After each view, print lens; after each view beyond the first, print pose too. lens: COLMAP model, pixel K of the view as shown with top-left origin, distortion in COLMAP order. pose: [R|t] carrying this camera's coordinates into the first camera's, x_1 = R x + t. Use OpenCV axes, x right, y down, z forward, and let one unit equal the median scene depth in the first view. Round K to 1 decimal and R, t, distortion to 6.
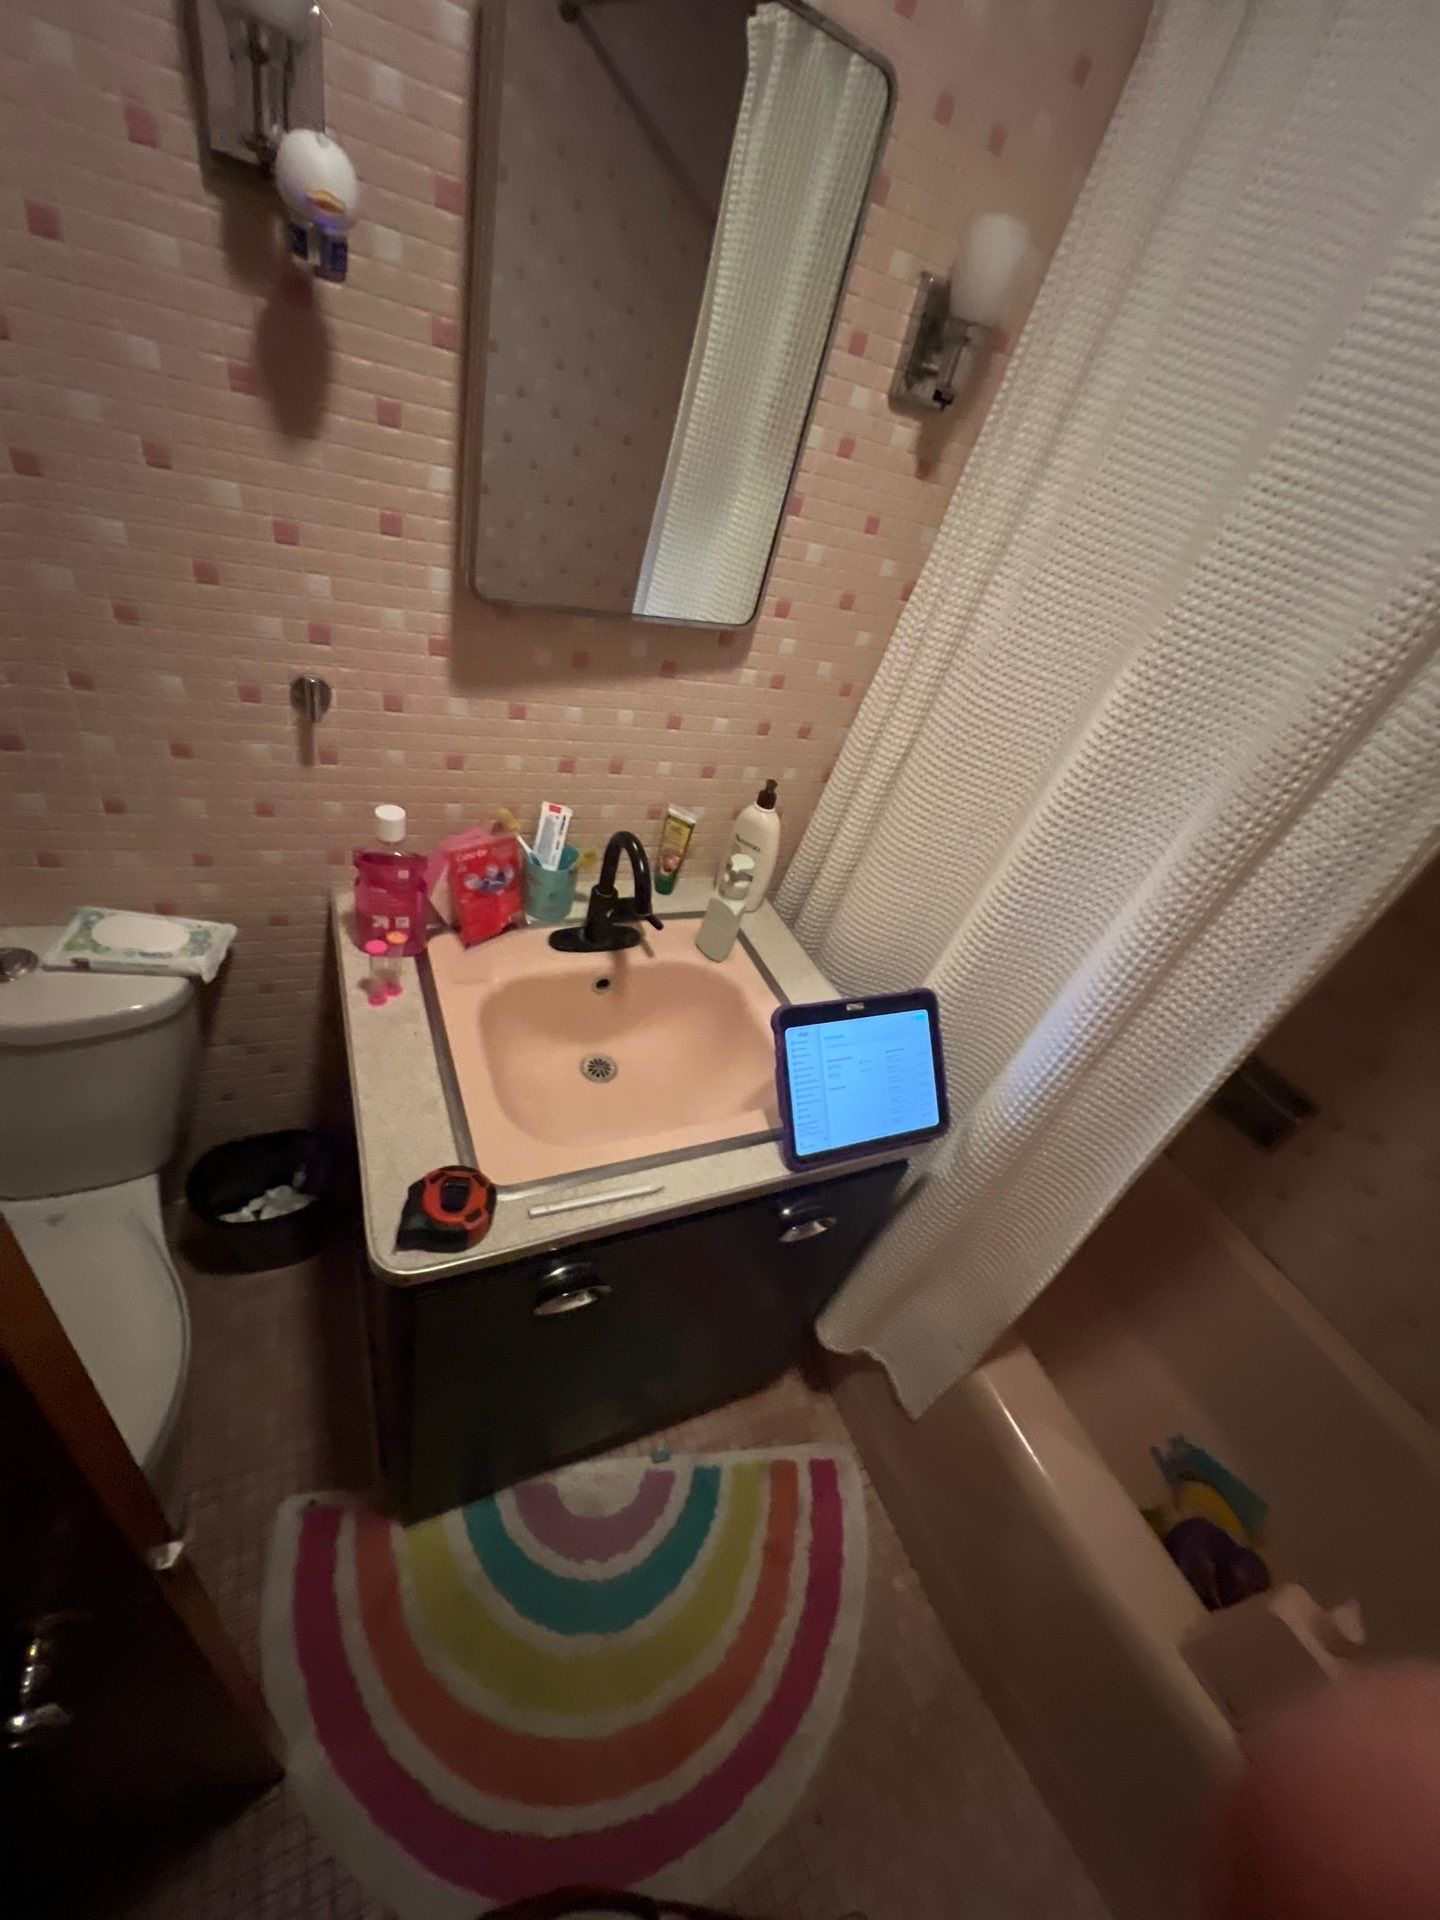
lens RADIAL K [[768.9, 0, 725.1], [0, 768.9, 953.5], [0, 0, 1]] dist [-0.002467, -0.000401]
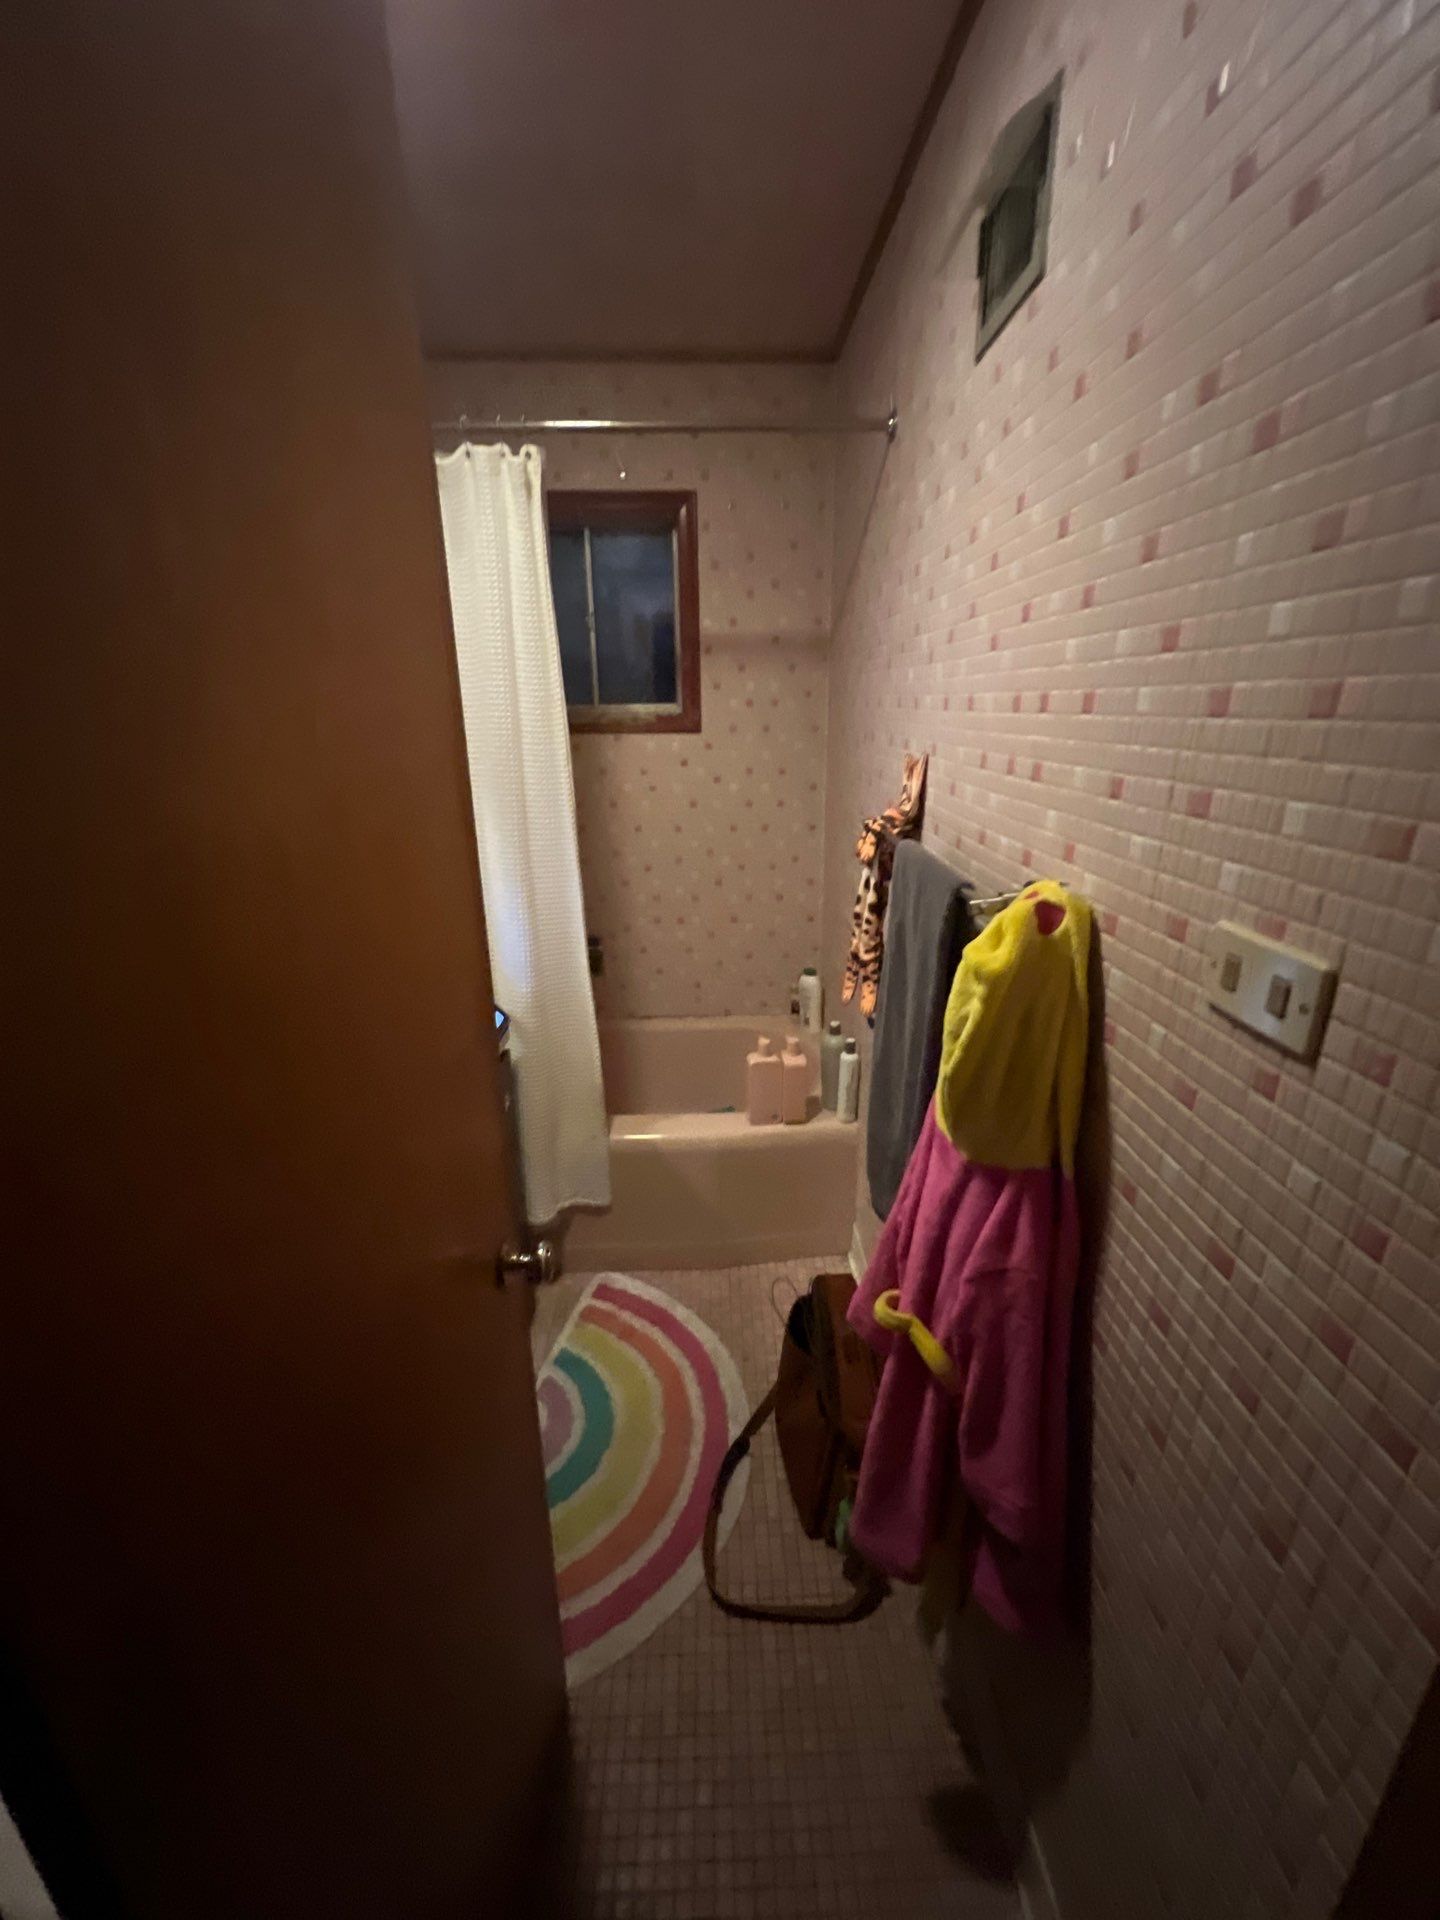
lens RADIAL K [[772.7, 0, 730.9], [0, 772.7, 956.9], [0, 0, 1]] dist [-0.001116, -0.000464]
pose [[0.364224, -0.515403, 0.775694, -0.772836], [0.644855, 0.740508, 0.189236, 0.123711], [-0.671940, 0.431286, 0.602071, -0.401875]]
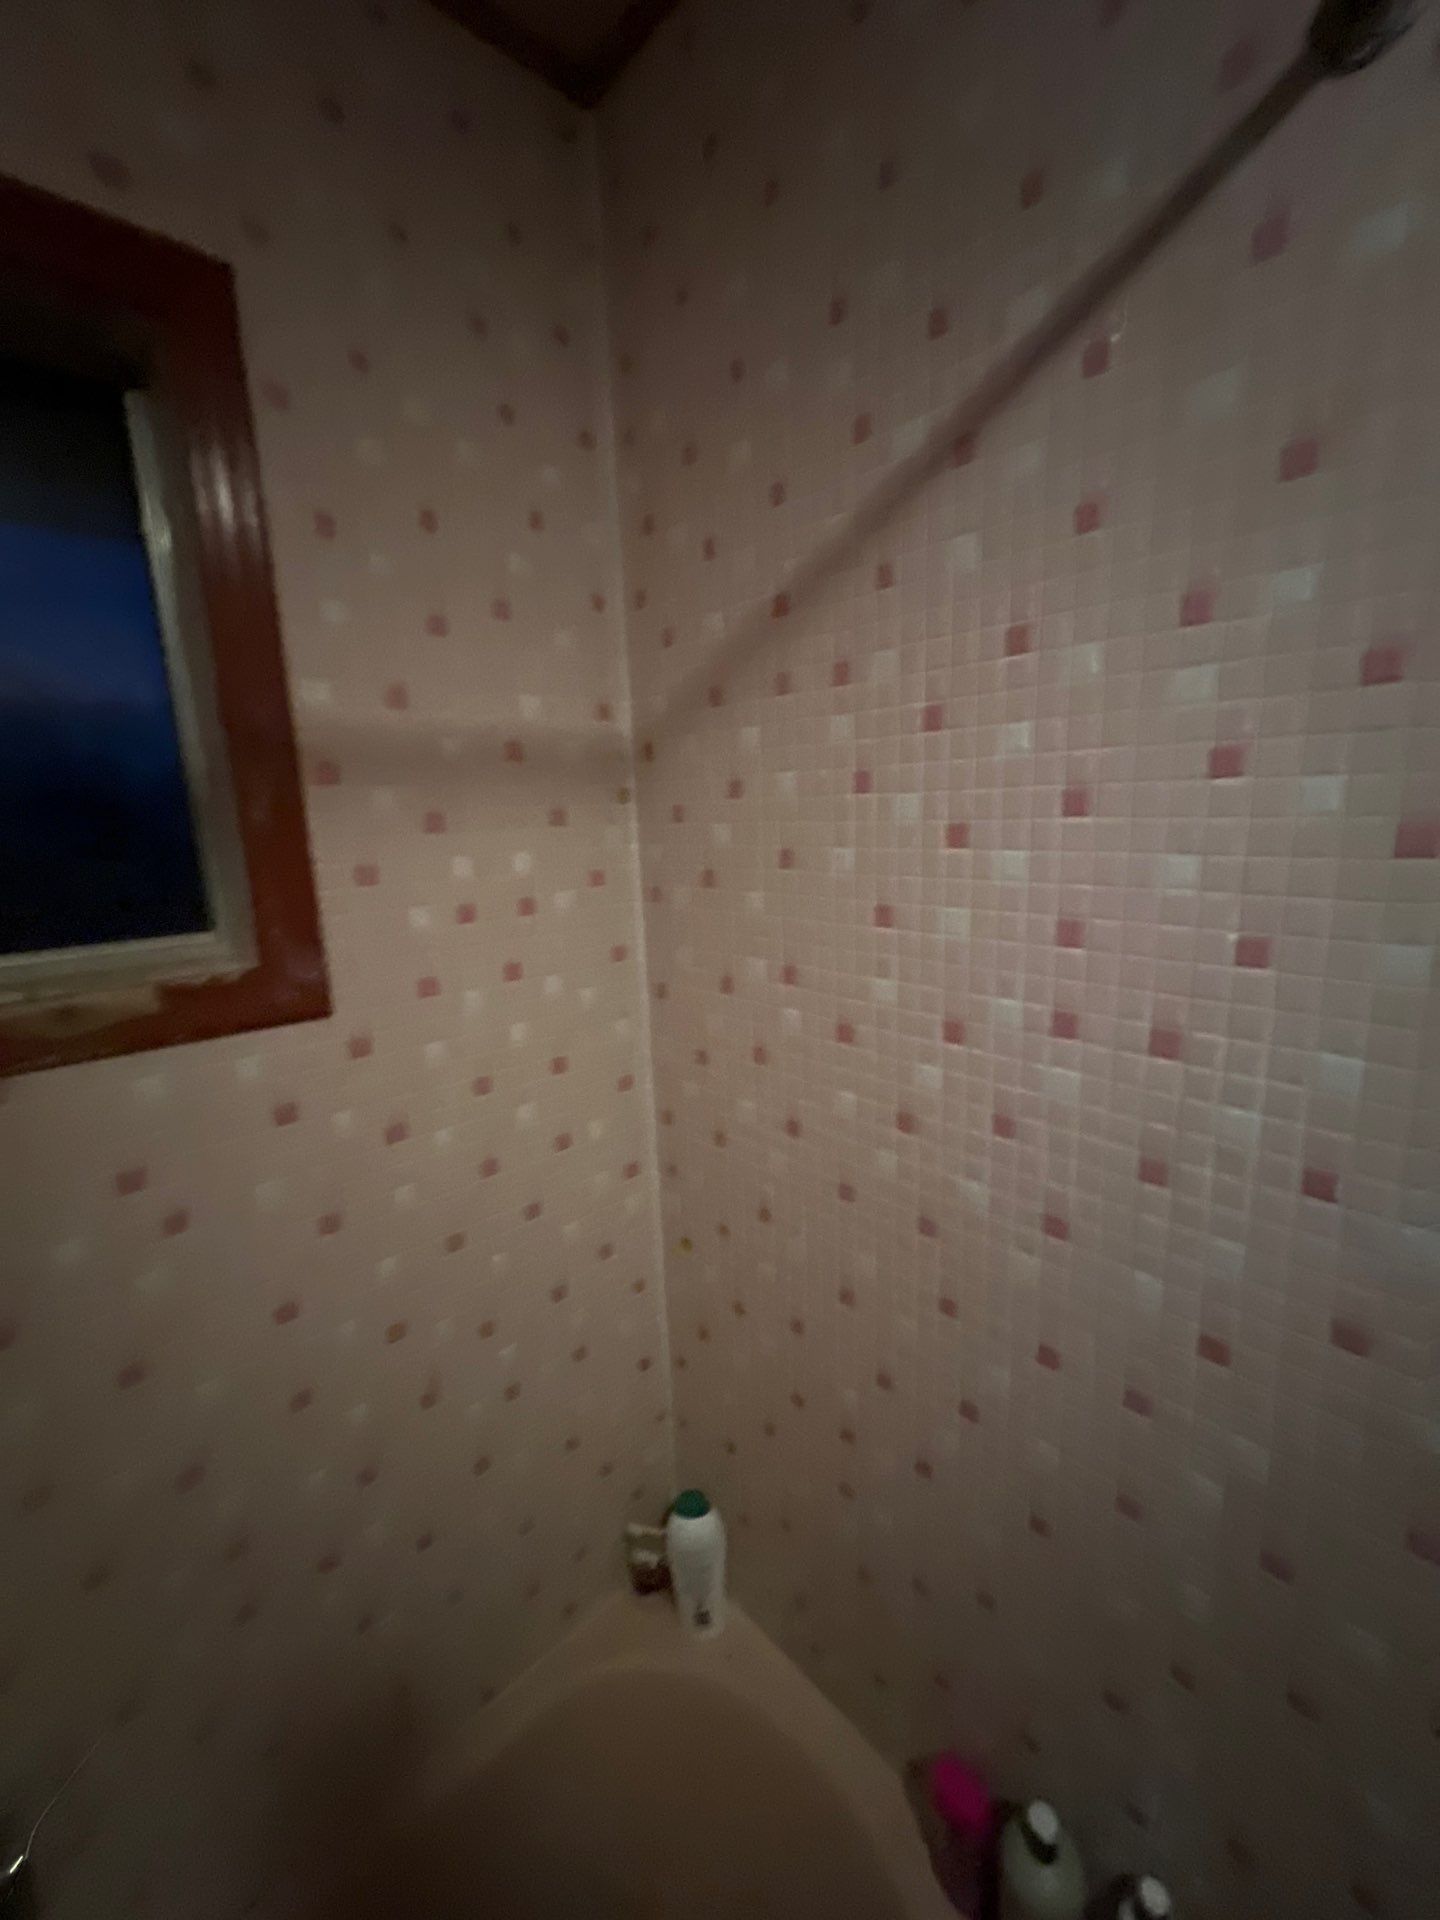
lens RADIAL K [[764.4, 0, 722.8], [0, 764.4, 955.1], [0, 0, 1]] dist [-0.002578, -0.000109]
pose [[-0.316849, -0.406269, 0.857061, 0.610467], [0.540431, 0.665255, 0.515141, -0.215040], [-0.779449, 0.626404, 0.008775, 0.428396]]
